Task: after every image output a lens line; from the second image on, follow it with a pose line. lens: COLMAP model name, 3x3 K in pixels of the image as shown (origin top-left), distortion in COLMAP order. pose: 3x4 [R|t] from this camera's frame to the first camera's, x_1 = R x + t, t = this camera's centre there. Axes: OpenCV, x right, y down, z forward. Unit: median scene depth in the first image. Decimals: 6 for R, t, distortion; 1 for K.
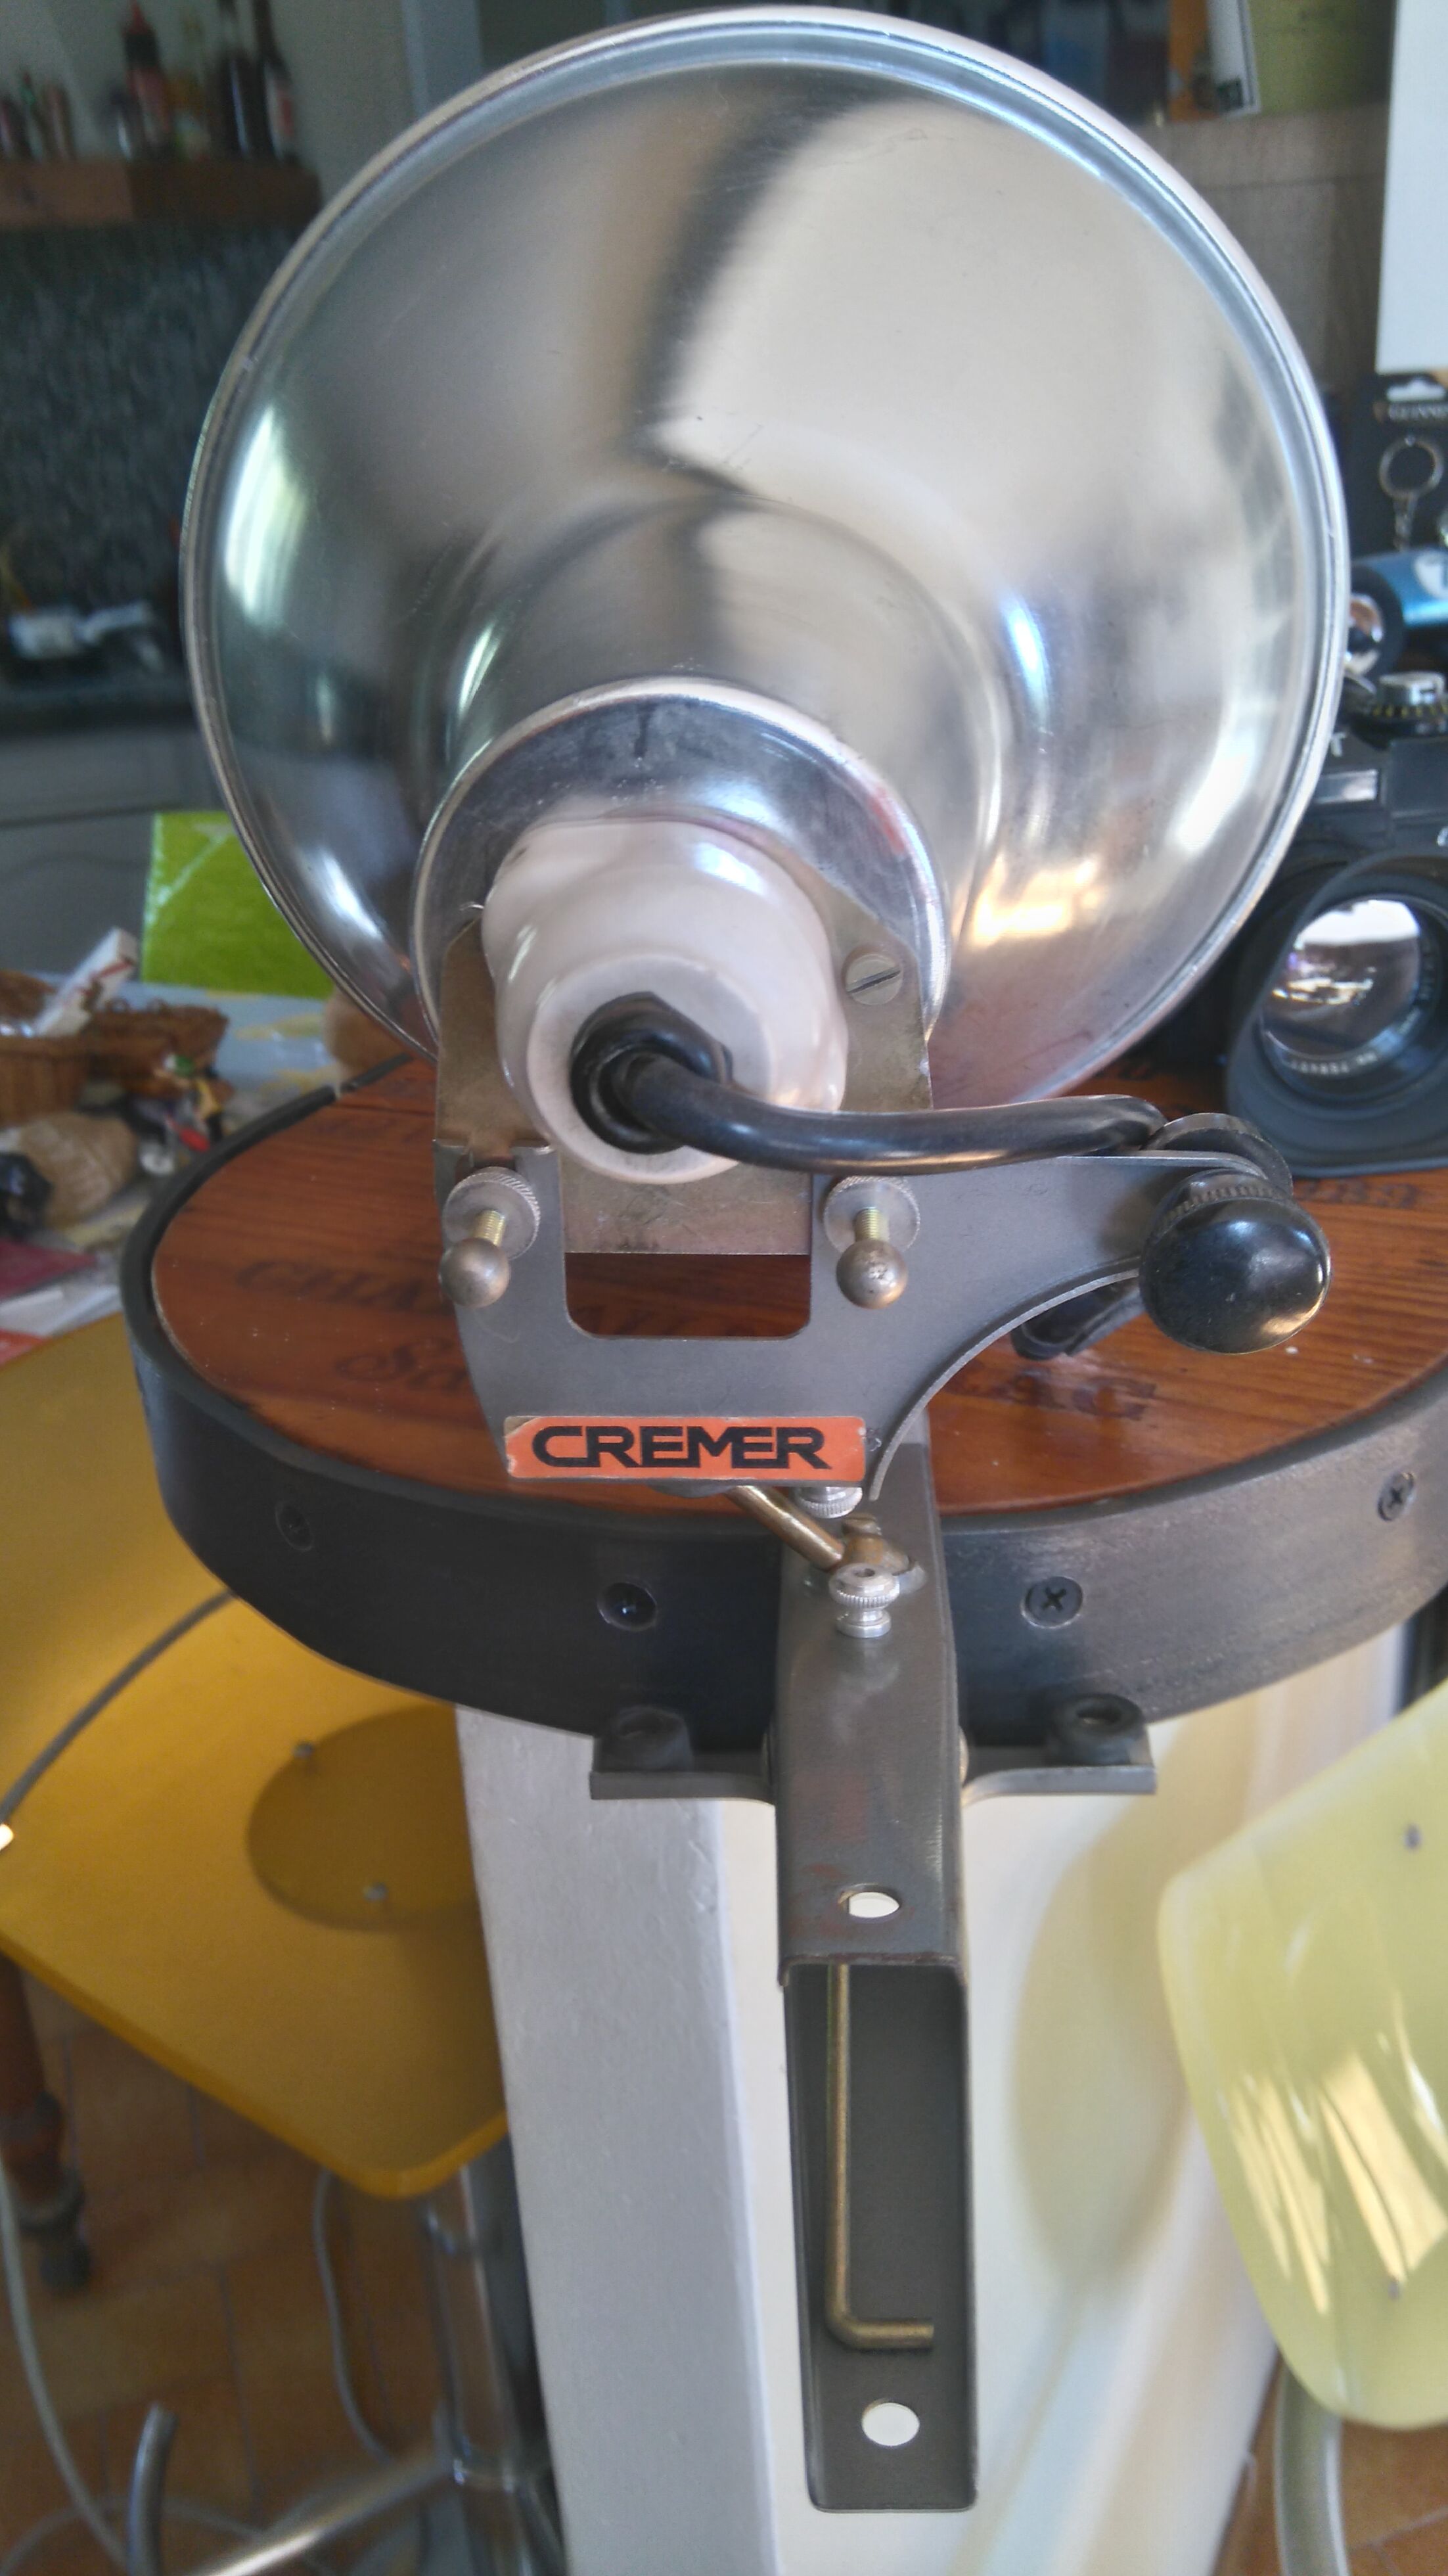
lens RADIAL K [[1856.3, 0, 721.9], [0, 1856.3, 1232.9], [0, 0, 1]] dist [0.113487, -0.136905]
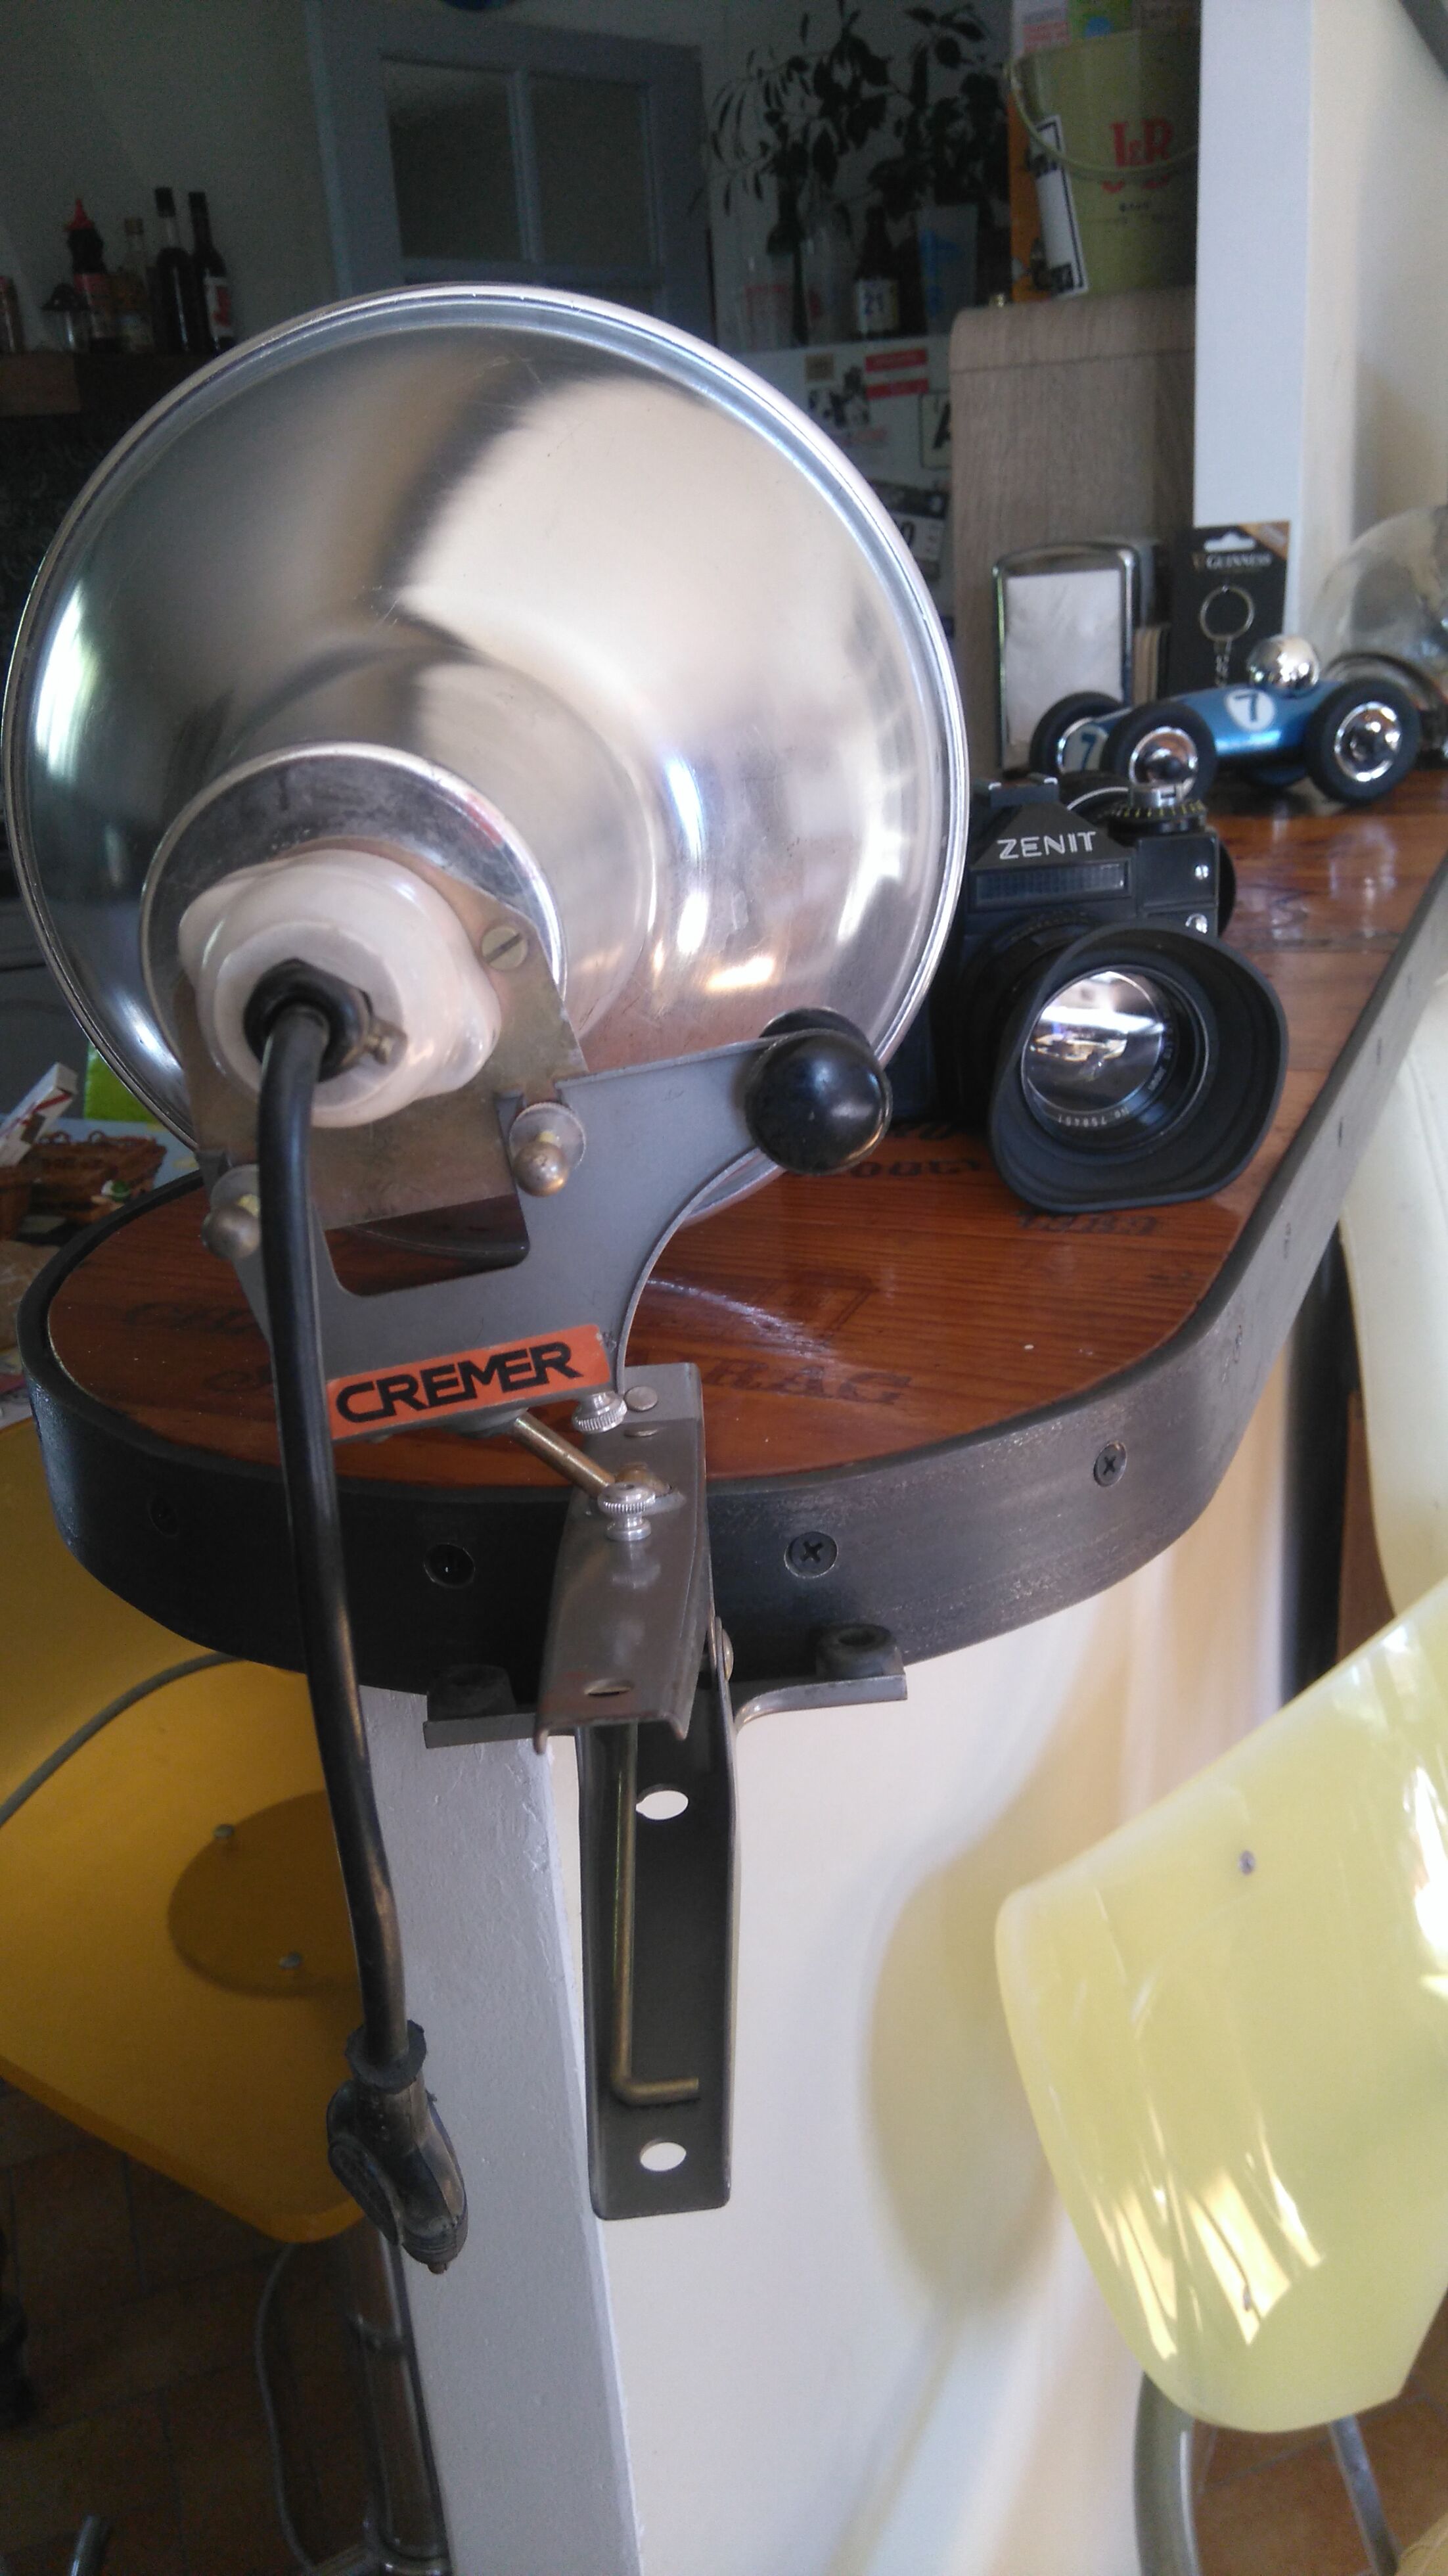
lens RADIAL K [[1992.7, 0, 724.0], [0, 1992.7, 1288.0], [0, 0, 1]] dist [0.146304, -0.257034]
pose [[0.999798, -0.018813, -0.007135, 0.118540], [0.018287, 0.997529, -0.067838, 0.101423], [0.008394, 0.067693, 0.997671, -0.231998]]
